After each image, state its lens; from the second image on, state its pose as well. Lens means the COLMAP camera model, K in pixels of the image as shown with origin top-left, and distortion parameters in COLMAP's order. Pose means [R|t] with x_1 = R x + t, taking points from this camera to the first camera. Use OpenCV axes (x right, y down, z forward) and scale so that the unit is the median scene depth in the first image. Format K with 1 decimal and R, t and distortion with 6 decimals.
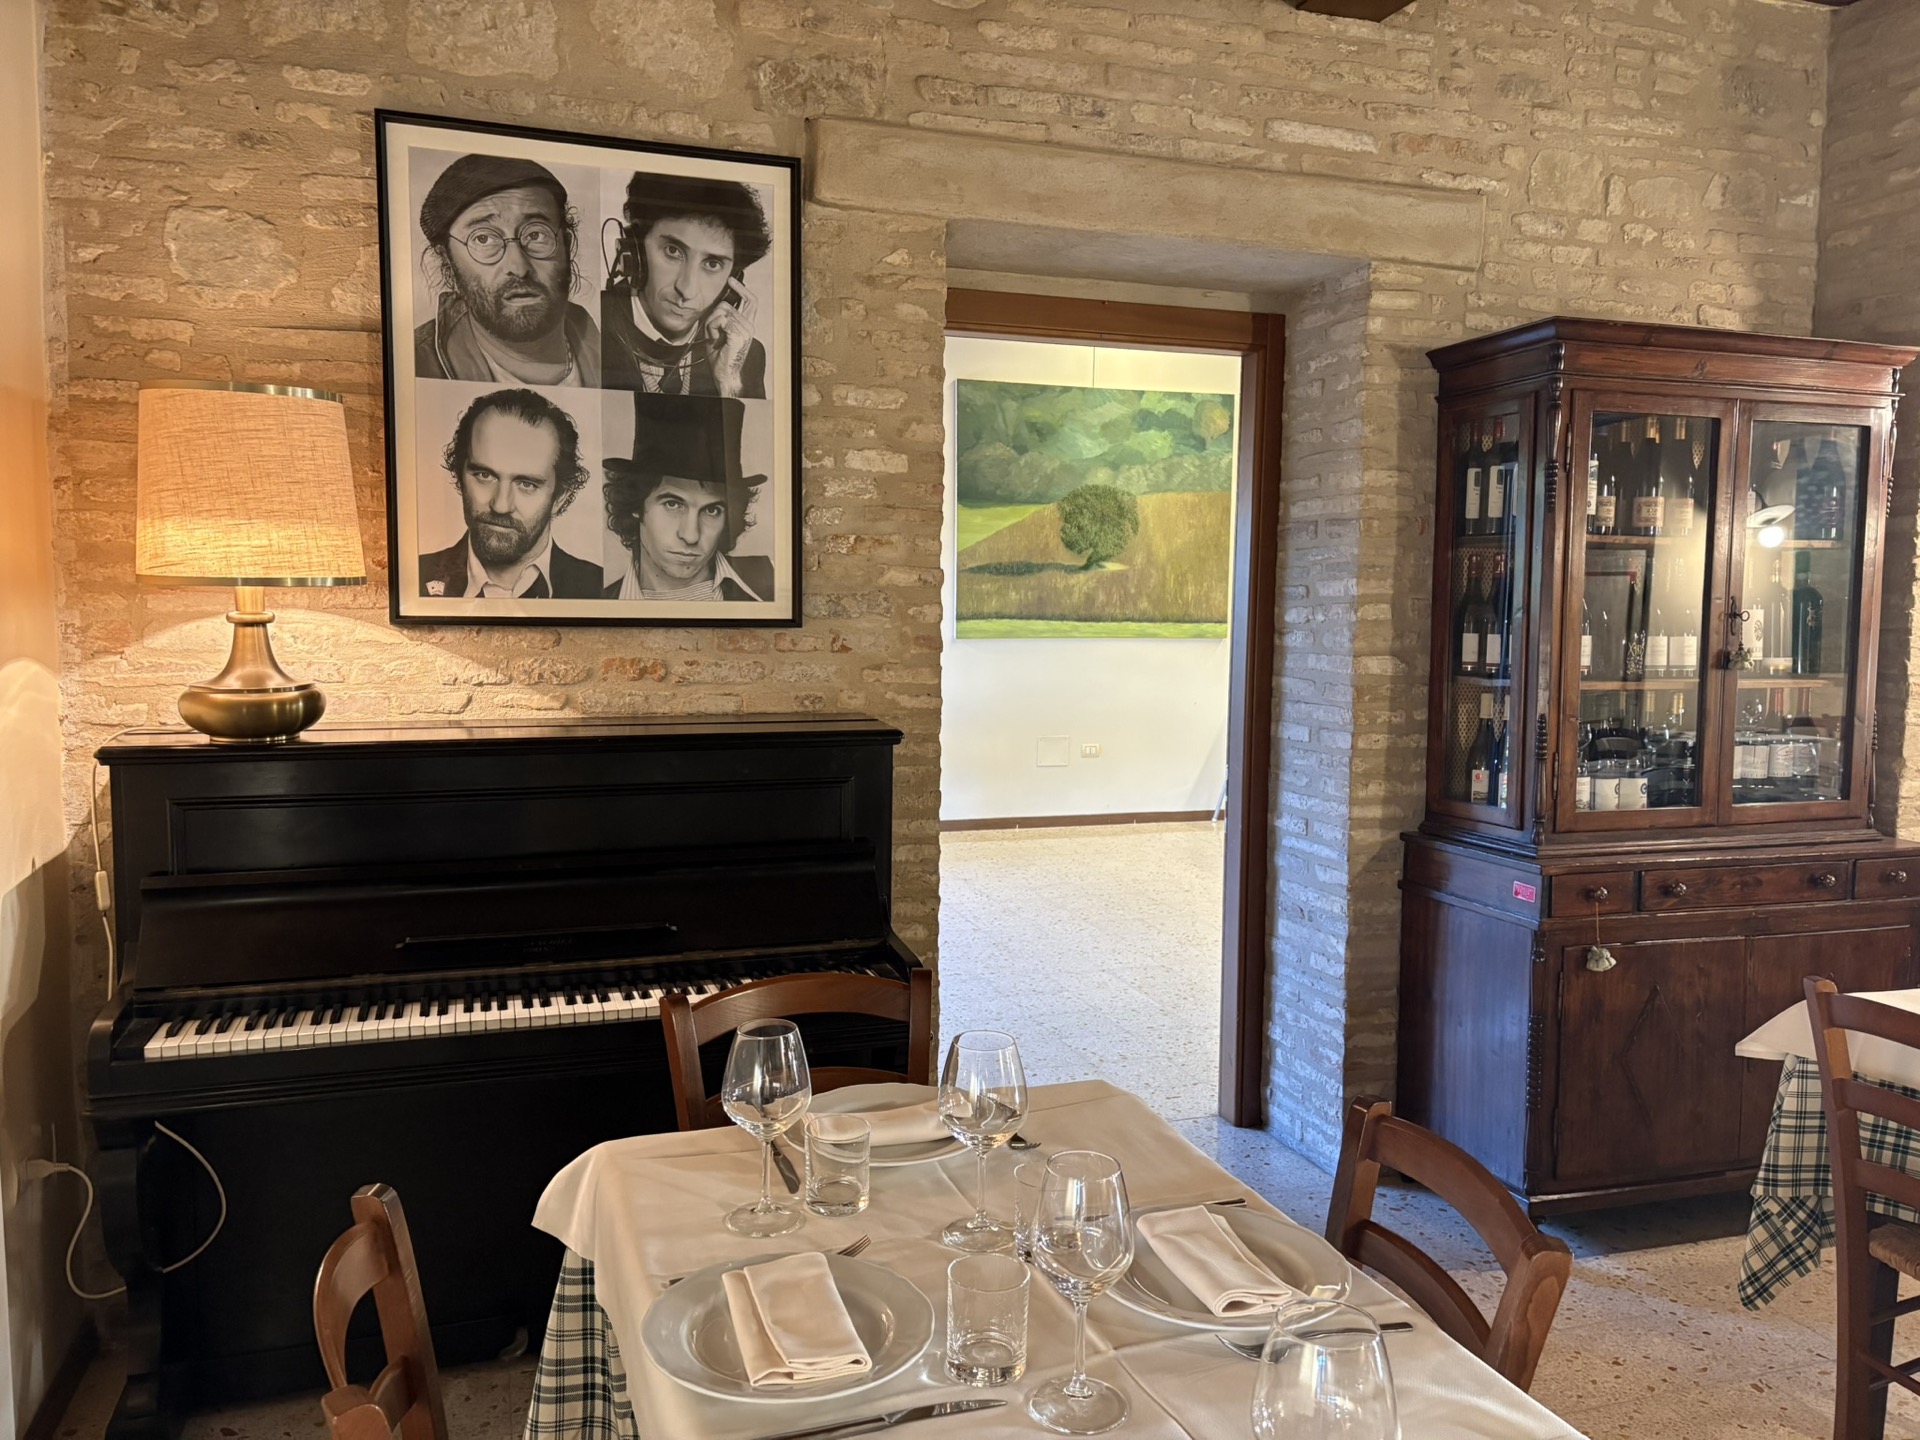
lens RADIAL K [[1469.6, 0, 950.4], [0, 1469.6, 727.7], [0, 0, 1]] dist [0.035613, -0.024830]
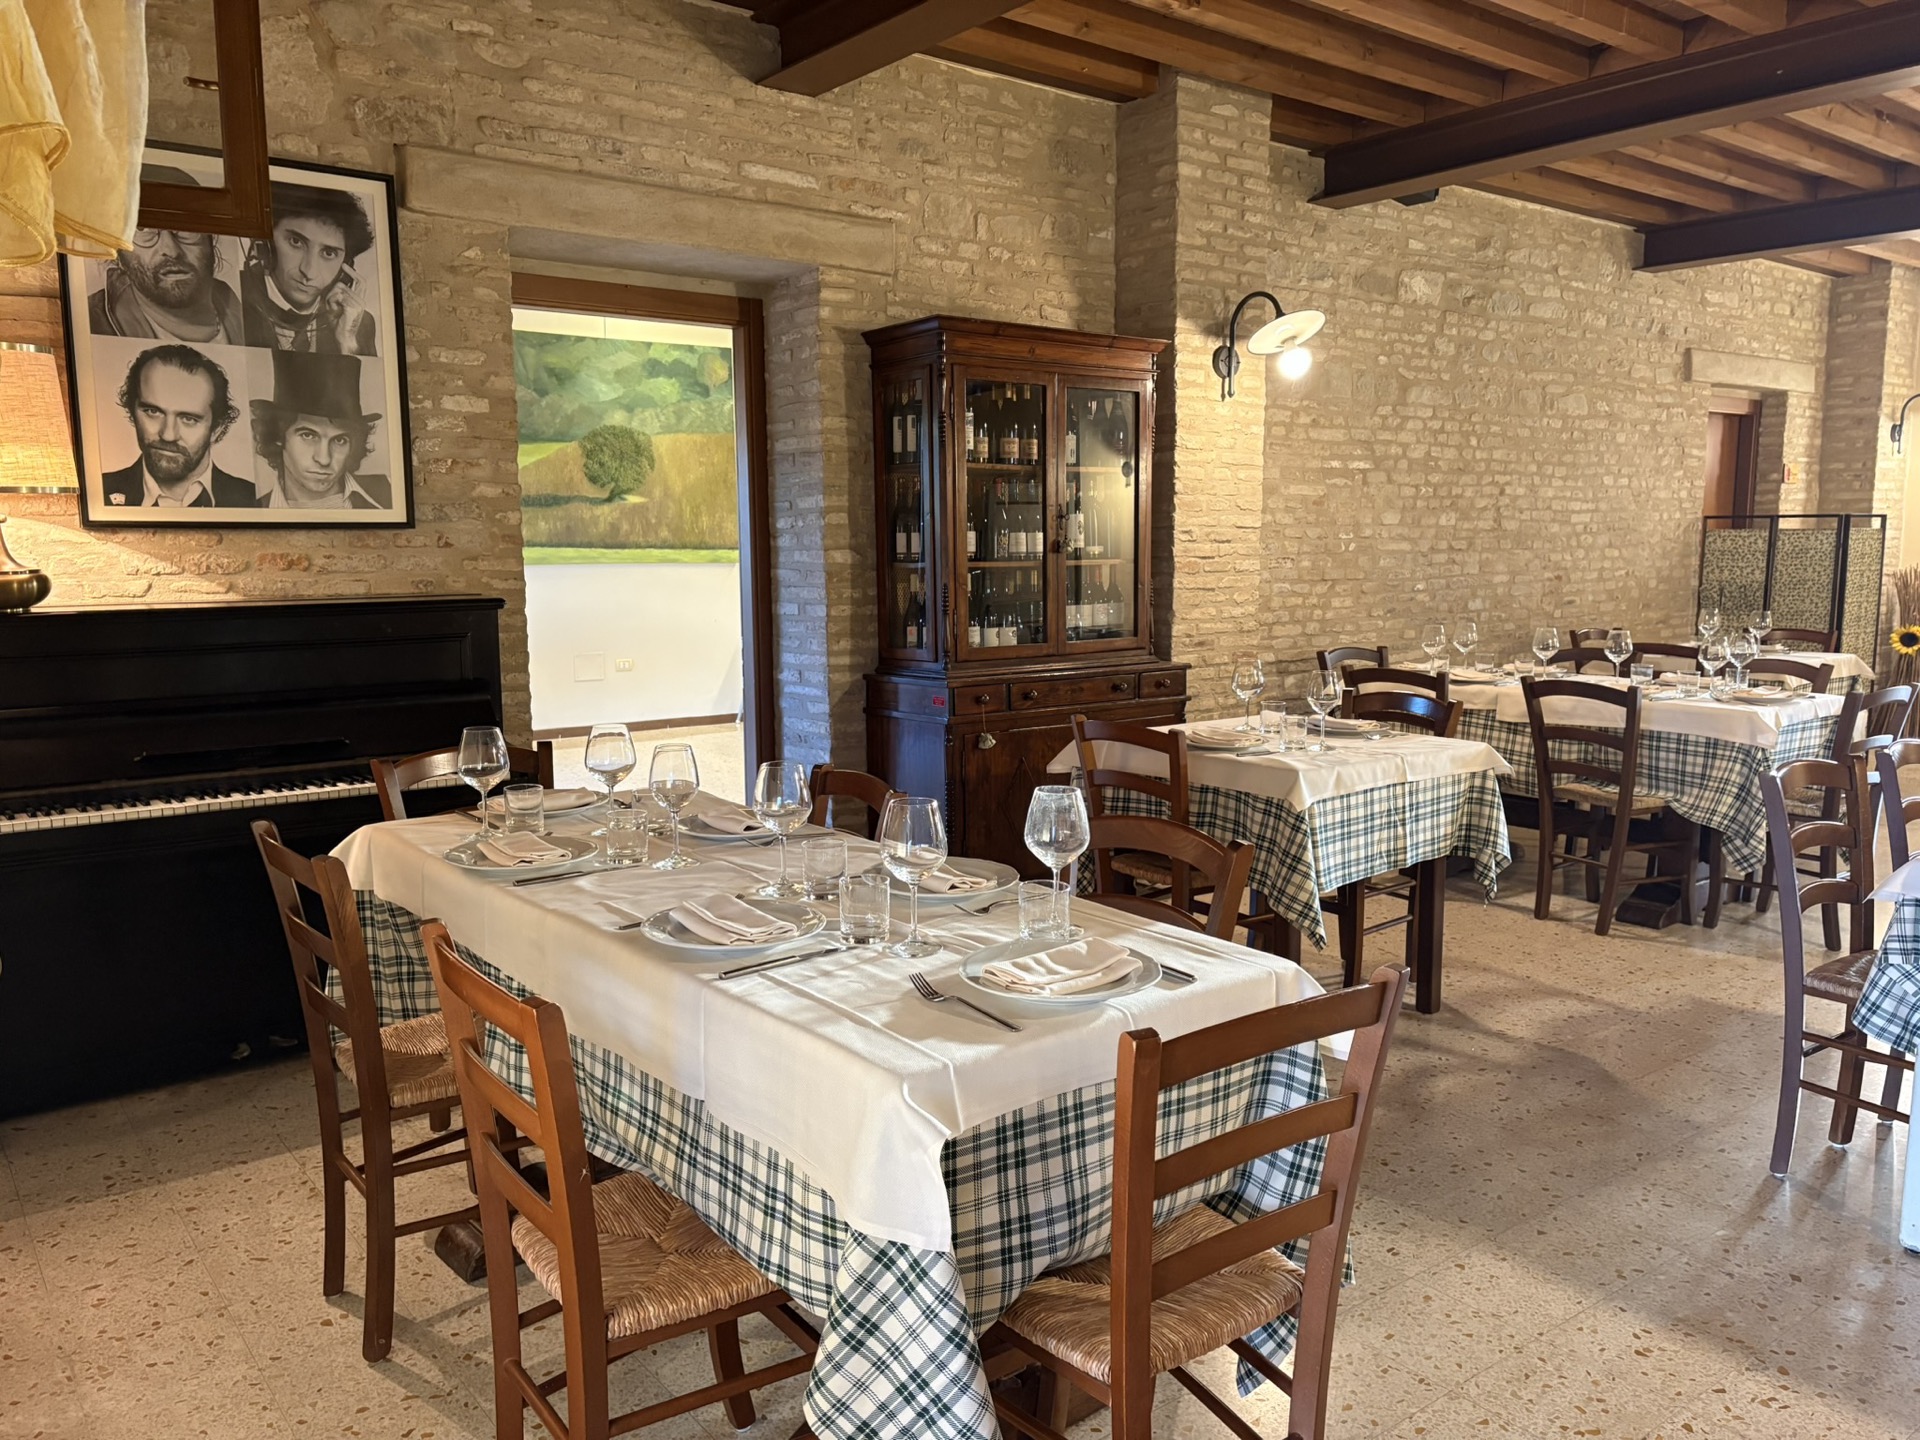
lens RADIAL K [[1469.6, 0, 950.4], [0, 1469.6, 727.7], [0, 0, 1]] dist [0.035613, -0.024830]
pose [[0.946867, -0.056957, 0.316543, -0.072076], [0.045074, 0.997981, 0.044743, 0.070907], [-0.318453, -0.028097, 0.947522, -0.415642]]
